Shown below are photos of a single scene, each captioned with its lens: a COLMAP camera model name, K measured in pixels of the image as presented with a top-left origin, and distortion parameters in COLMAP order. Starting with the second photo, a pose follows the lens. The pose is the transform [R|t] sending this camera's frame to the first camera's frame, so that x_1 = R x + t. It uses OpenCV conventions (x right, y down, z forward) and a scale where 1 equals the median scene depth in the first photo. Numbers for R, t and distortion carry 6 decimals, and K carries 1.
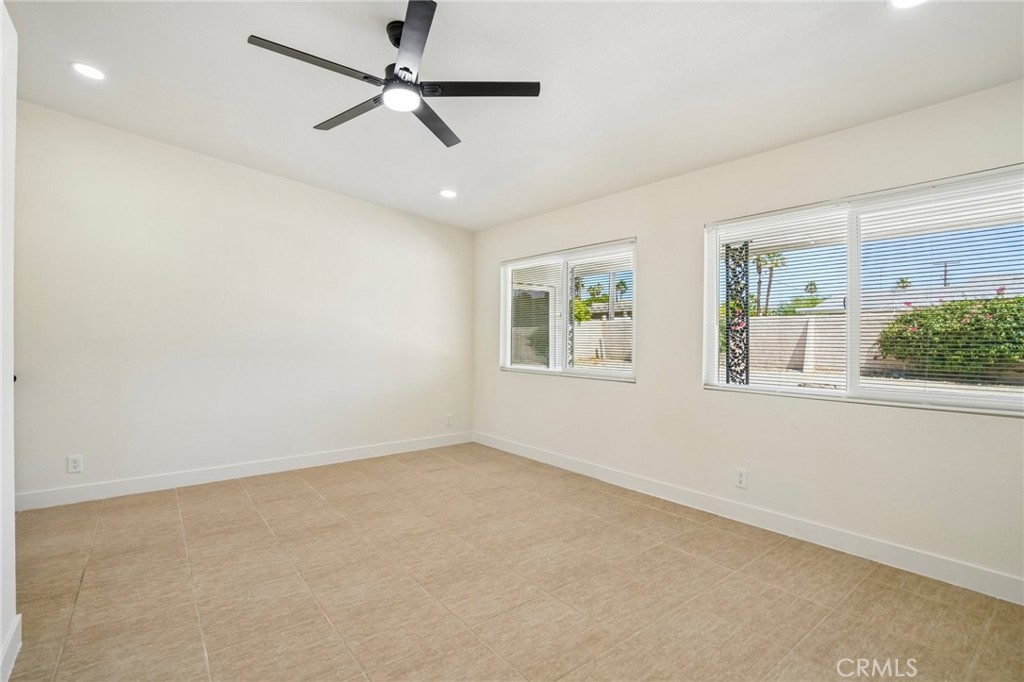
lens RADIAL K [[478.0, 0, 505.4], [0, 478.0, 340.4], [0, 0, 1]] dist [-0.039862, 0.006993]
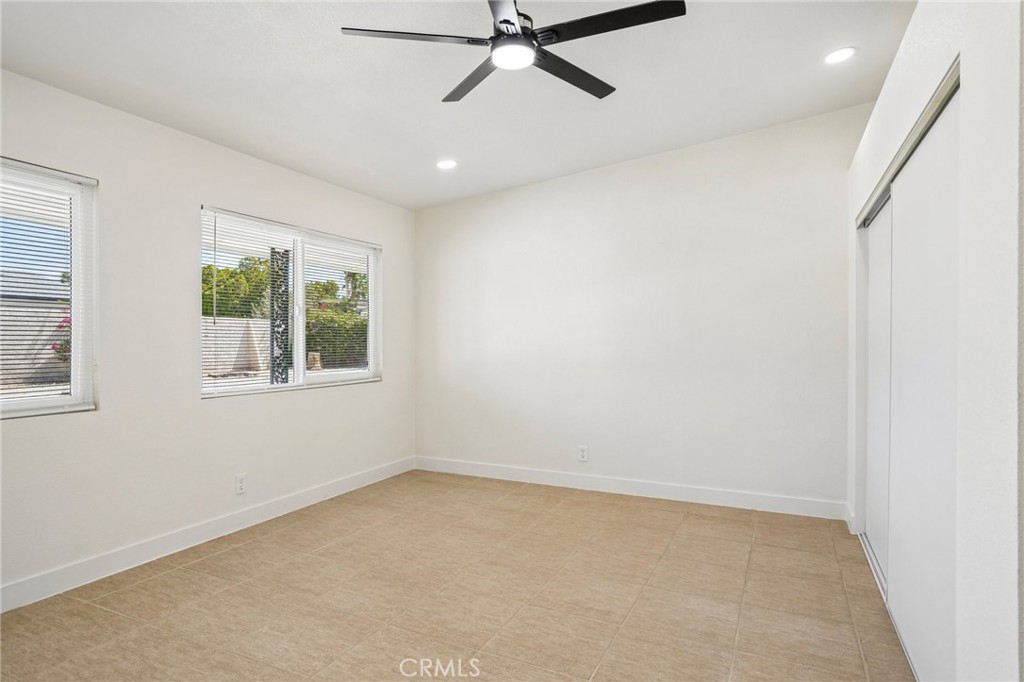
lens RADIAL K [[578.6, 0, 509.7], [0, 578.6, 339.6], [0, 0, 1]] dist [-0.006944, 0.000755]
pose [[-0.445062, -0.006885, 0.895473, -0.890315], [0.000268, 0.999969, 0.007821, -0.014180], [-0.895500, 0.003721, -0.445046, 1.145514]]
